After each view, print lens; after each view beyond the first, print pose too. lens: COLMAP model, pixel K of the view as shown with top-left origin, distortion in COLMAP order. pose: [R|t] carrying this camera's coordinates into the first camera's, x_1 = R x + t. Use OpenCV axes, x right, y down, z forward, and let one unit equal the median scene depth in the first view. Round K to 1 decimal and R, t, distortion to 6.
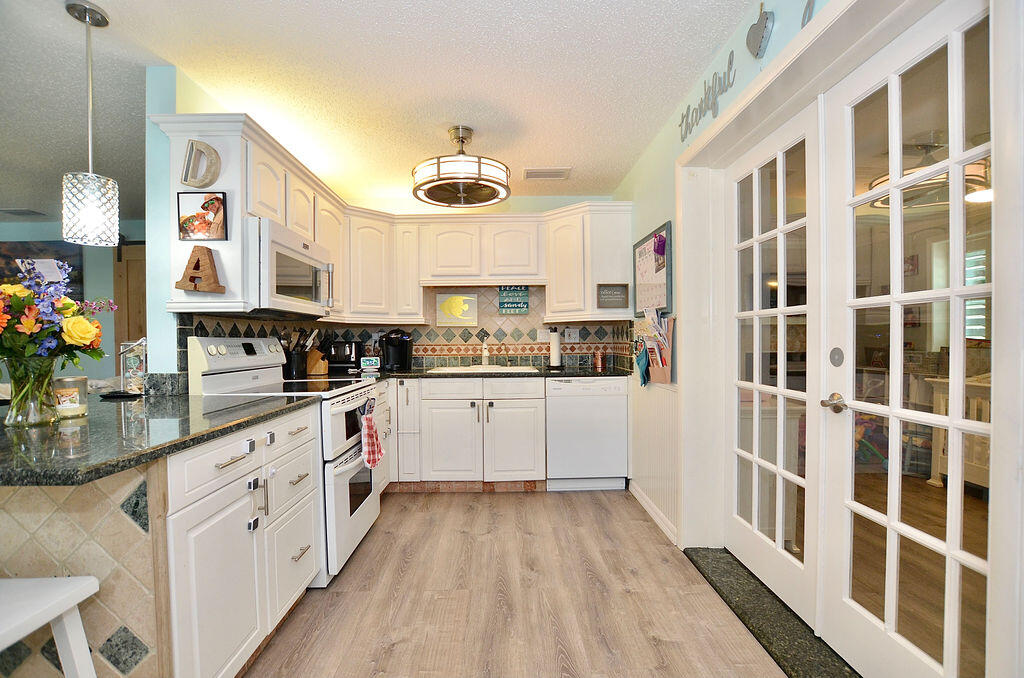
lens RADIAL K [[453.8, 0, 510.4], [0, 453.8, 345.4], [0, 0, 1]] dist [-0.035481, 0.005967]
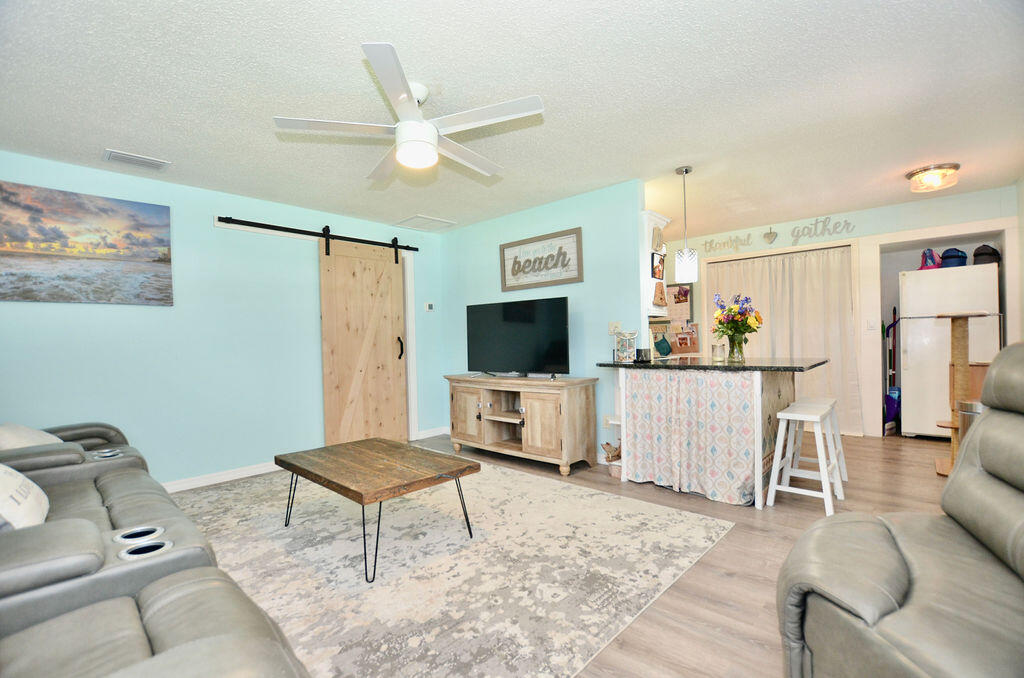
lens RADIAL K [[450.3, 0, 507.6], [0, 450.3, 344.3], [0, 0, 1]] dist [-0.037658, 0.005628]
pose [[0.688683, -0.012829, 0.724949, -1.930664], [0.029953, 0.999493, -0.010767, 0.038092], [-0.724443, 0.029129, 0.688719, 0.110027]]
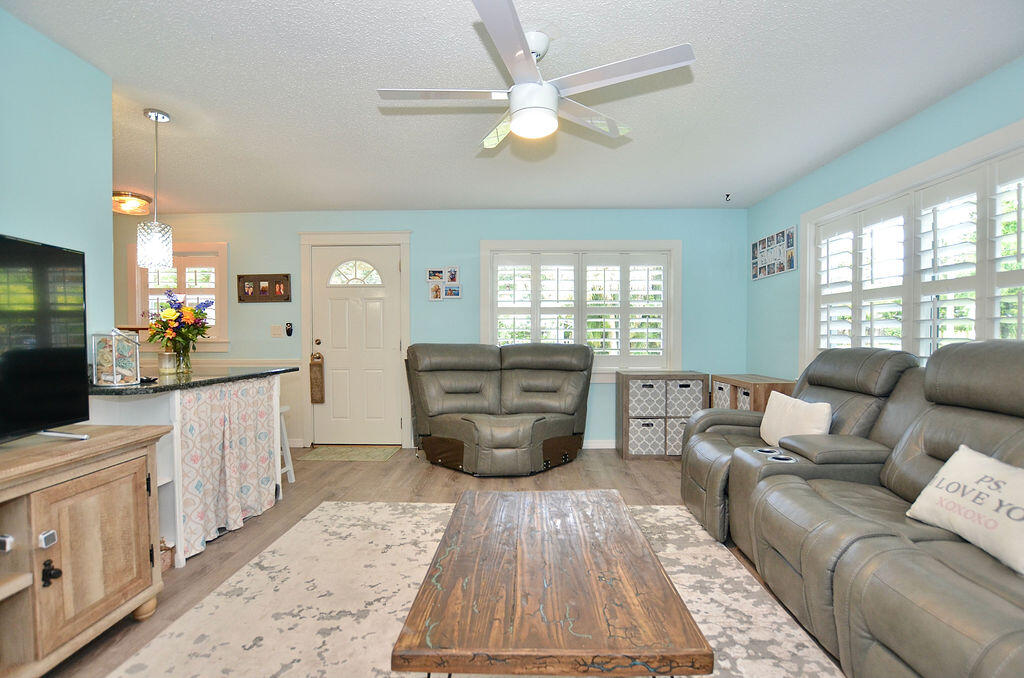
lens RADIAL K [[460.1, 0, 511.9], [0, 460.1, 345.0], [0, 0, 1]] dist [-0.039282, 0.006268]
pose [[-0.999226, 0.009177, 0.038262, -1.406819], [0.010542, 0.999310, 0.035622, -0.004376], [-0.037909, 0.035998, -0.998633, 1.589979]]
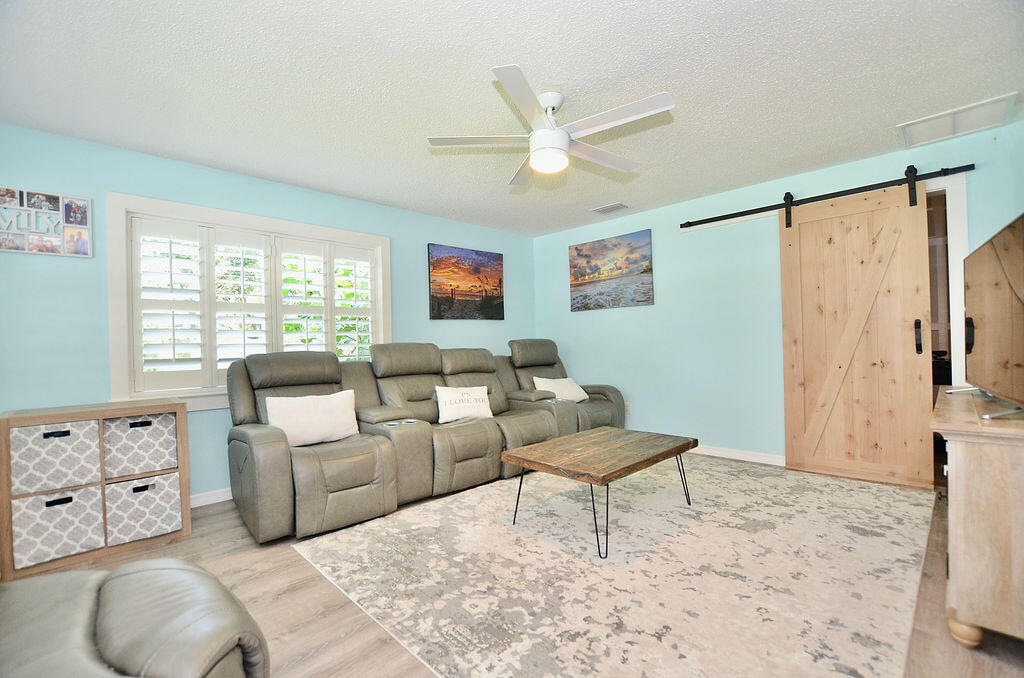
lens RADIAL K [[450.3, 0, 507.6], [0, 450.3, 344.3], [0, 0, 1]] dist [-0.037658, 0.005628]
pose [[0.693774, -0.009698, -0.720127, -0.819893], [0.009303, 0.999947, -0.004504, 0.036288], [0.720132, -0.003574, 0.693827, 0.122336]]
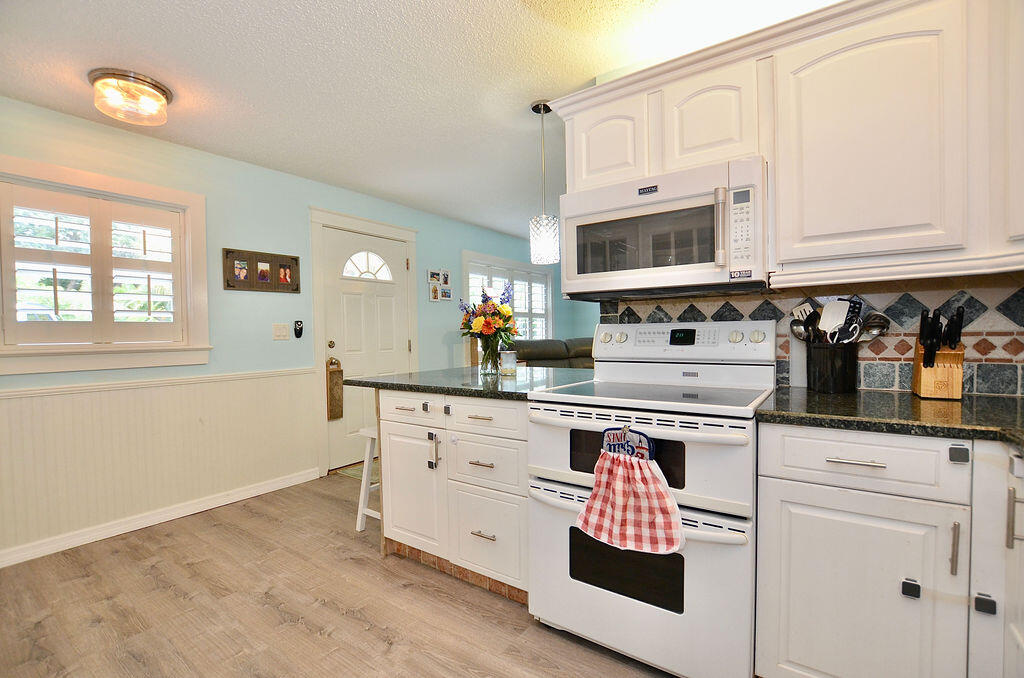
lens RADIAL K [[450.3, 0, 507.6], [0, 450.3, 344.3], [0, 0, 1]] dist [-0.037658, 0.005628]
pose [[-0.599315, 0.039525, -0.799537, 0.213948], [0.011633, 0.999105, 0.040671, -0.013172], [0.800429, 0.015074, -0.599238, 1.144855]]
